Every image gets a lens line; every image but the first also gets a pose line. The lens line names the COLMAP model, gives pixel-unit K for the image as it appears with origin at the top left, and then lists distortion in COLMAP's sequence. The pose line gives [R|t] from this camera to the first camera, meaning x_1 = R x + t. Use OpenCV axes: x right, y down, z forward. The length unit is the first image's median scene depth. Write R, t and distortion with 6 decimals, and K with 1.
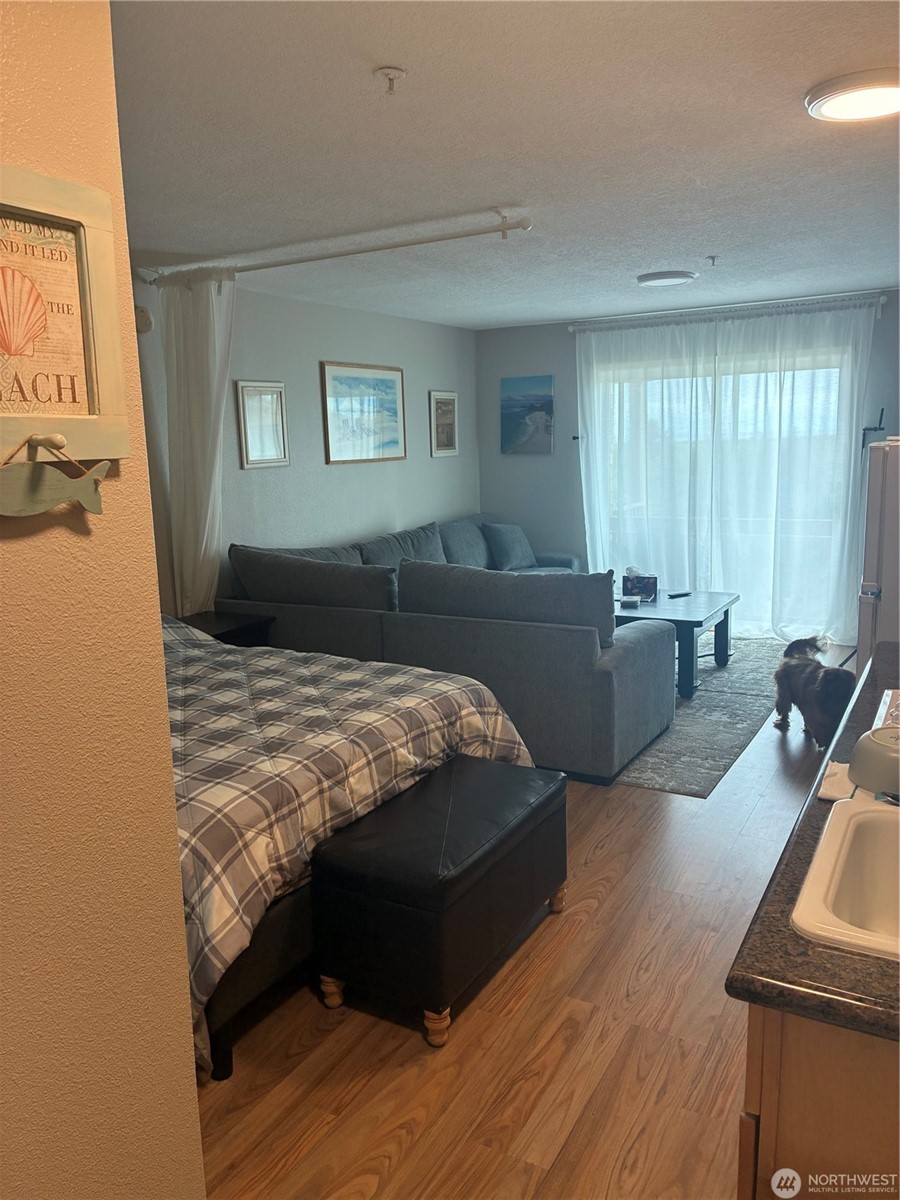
lens RADIAL K [[909.2, 0, 448.9], [0, 909.2, 606.5], [0, 0, 1]] dist [-0.013262, -0.015059]
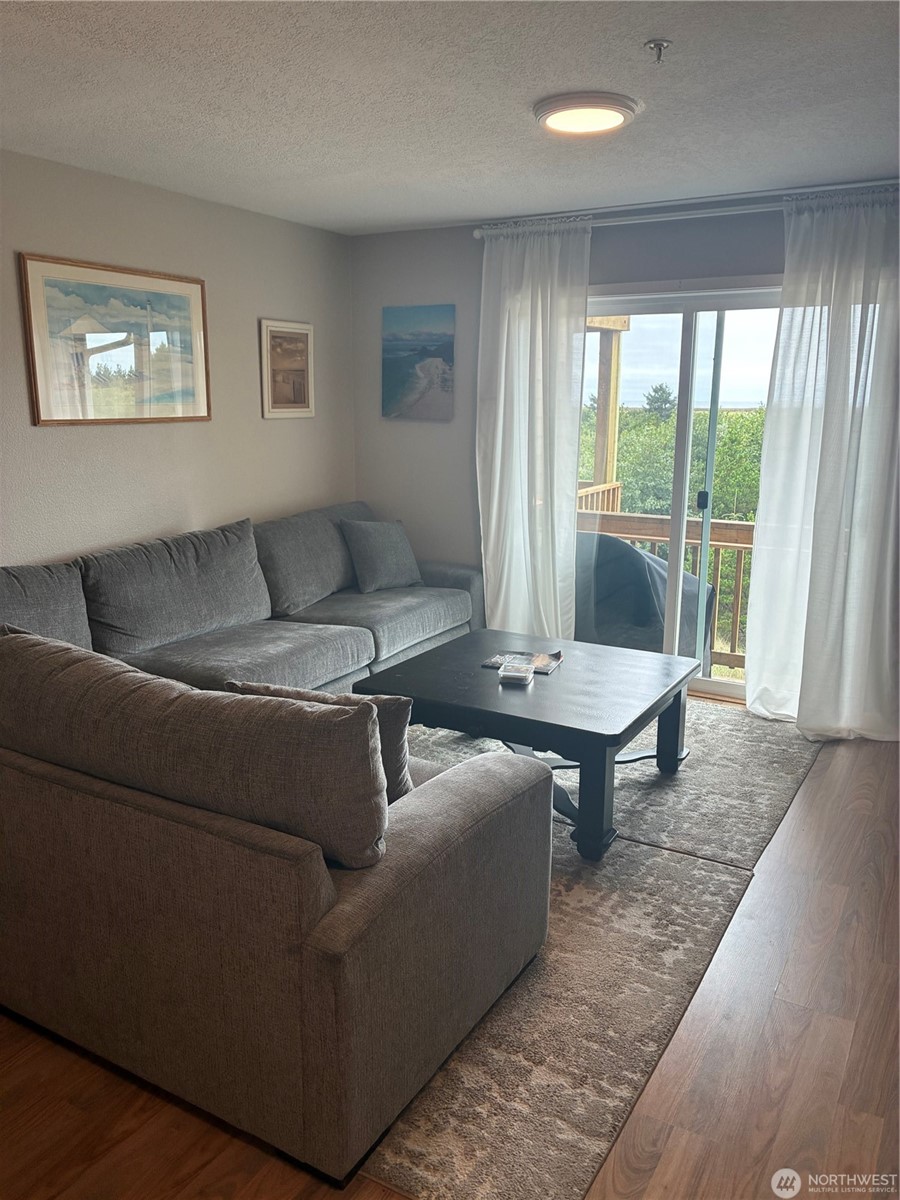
lens RADIAL K [[909.2, 0, 453.0], [0, 909.2, 593.9], [0, 0, 1]] dist [-0.013262, -0.015059]
pose [[0.999092, 0.042297, 0.005128, 0.124969], [-0.042449, 0.998509, 0.034318, -0.064596], [-0.003669, -0.034505, 0.999398, 0.328284]]
